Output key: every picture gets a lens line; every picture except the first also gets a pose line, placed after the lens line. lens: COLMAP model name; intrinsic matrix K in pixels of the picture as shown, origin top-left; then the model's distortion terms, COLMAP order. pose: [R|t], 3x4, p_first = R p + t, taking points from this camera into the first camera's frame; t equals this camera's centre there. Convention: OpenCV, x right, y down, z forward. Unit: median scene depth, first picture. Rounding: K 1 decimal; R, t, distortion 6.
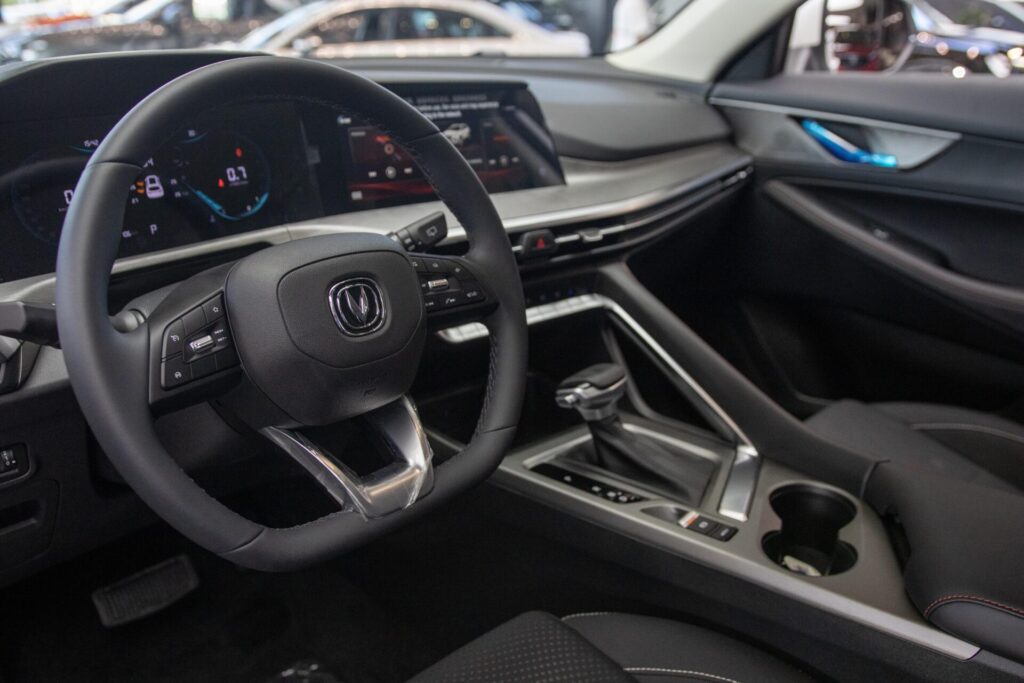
lens RADIAL K [[862.5, 0, 512.0], [0, 862.5, 341.5], [0, 0, 1]] dist [-0.086237, 0.079570]
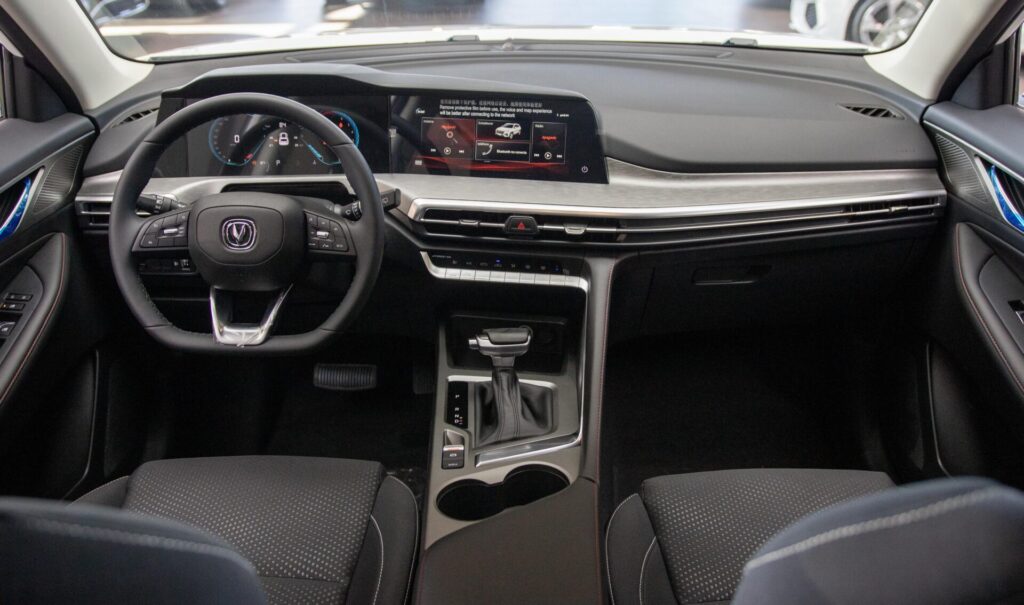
lens RADIAL K [[943.8, 0, 509.7], [0, 943.8, 267.2], [0, 0, 1]] dist [-0.065395, 0.001715]
pose [[0.660562, 0.282246, -0.695698, 1.087286], [-0.245531, 0.956903, 0.155087, -0.285258], [0.709488, 0.068371, 0.701393, -0.009846]]
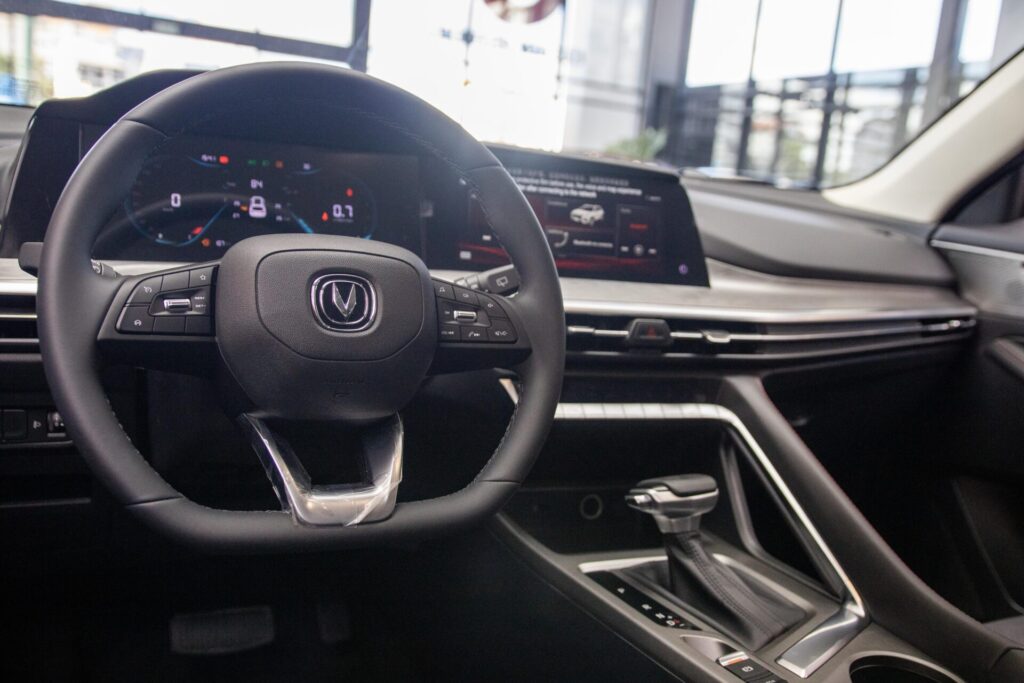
lens RADIAL K [[872.2, 0, 512.0], [0, 872.2, 341.5], [0, 0, 1]] dist [-0.062348, 0.007349]
pose [[0.934349, 0.129340, -0.332059, 0.213988], [-0.194411, 0.965937, -0.170794, 0.086240], [0.298657, 0.224137, 0.927667, 0.104883]]
